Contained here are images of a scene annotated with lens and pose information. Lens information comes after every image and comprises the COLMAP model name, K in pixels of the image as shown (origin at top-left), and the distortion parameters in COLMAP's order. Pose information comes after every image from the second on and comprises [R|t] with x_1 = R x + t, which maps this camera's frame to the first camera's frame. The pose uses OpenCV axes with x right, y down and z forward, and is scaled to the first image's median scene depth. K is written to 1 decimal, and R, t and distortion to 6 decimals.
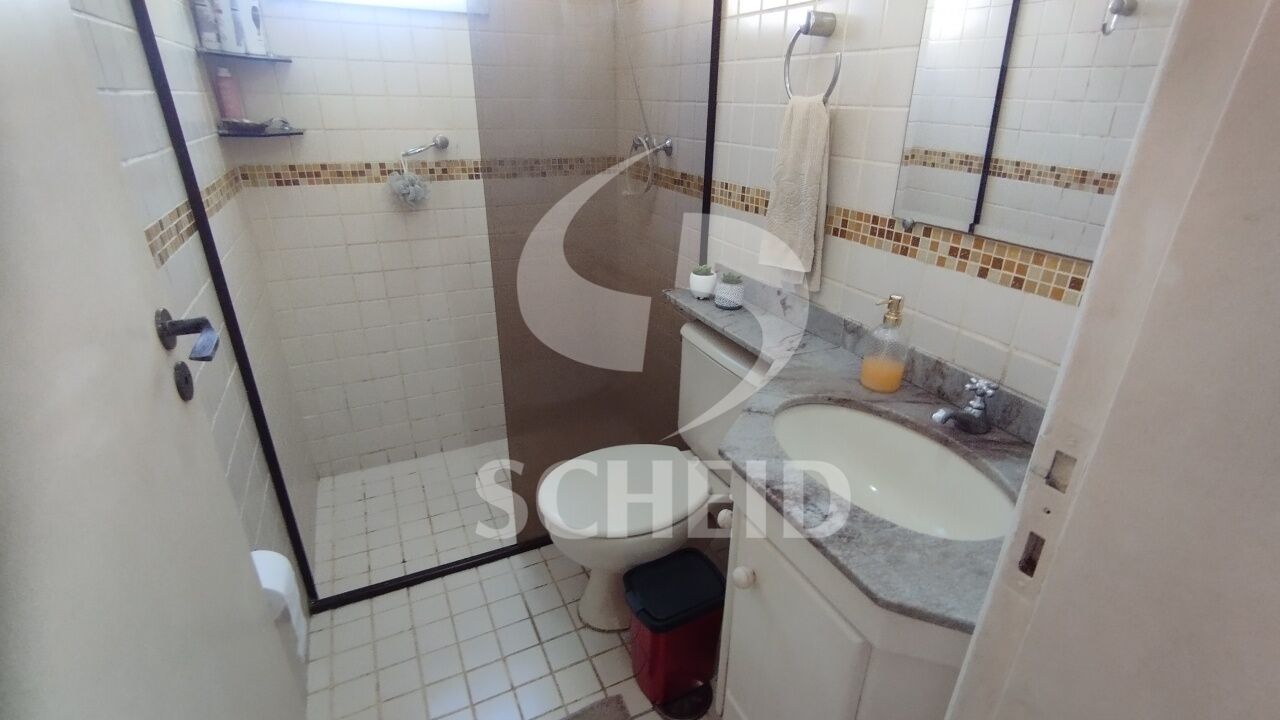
lens RADIAL K [[610.4, 0, 661.6], [0, 610.4, 364.4], [0, 0, 1]] dist [-0.000405, -0.001331]
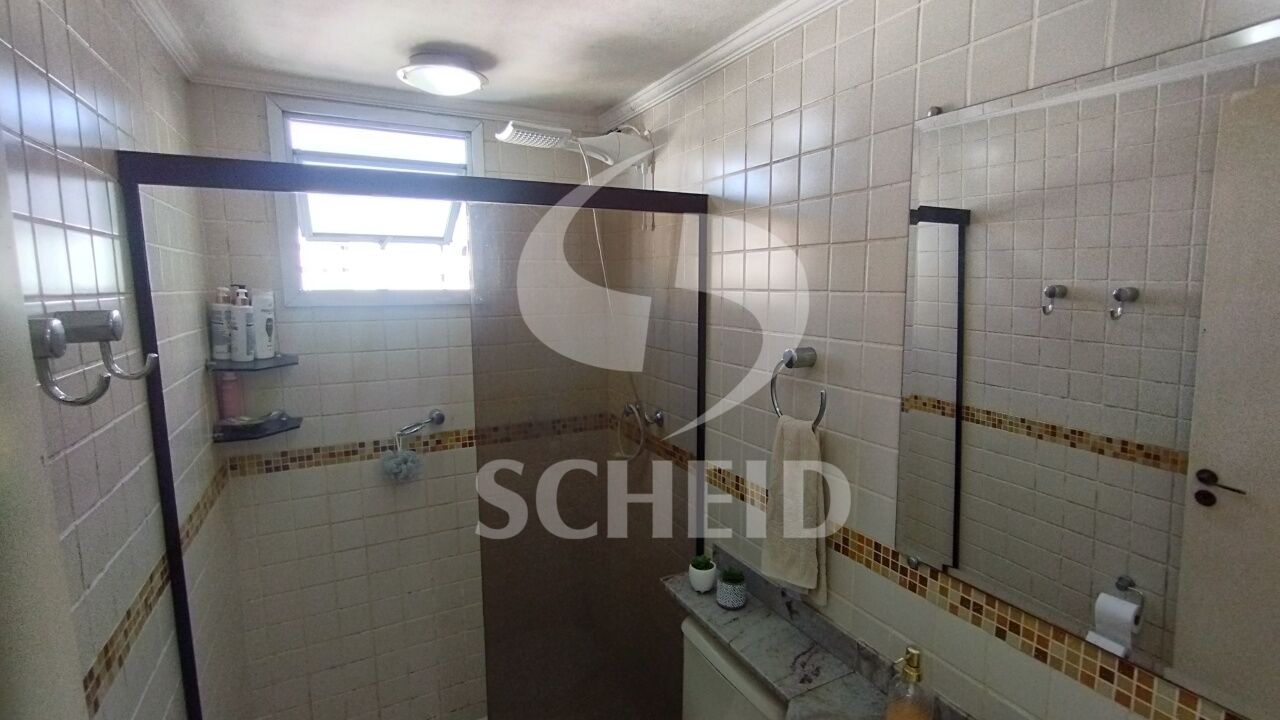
lens RADIAL K [[607.2, 0, 671.6], [0, 607.2, 369.6], [0, 0, 1]] dist [0.003271, -0.000558]
pose [[0.998556, -0.029228, 0.045077, -0.013948], [0.041148, 0.955546, -0.291956, -0.148370], [-0.034540, 0.293390, 0.955369, -0.014333]]
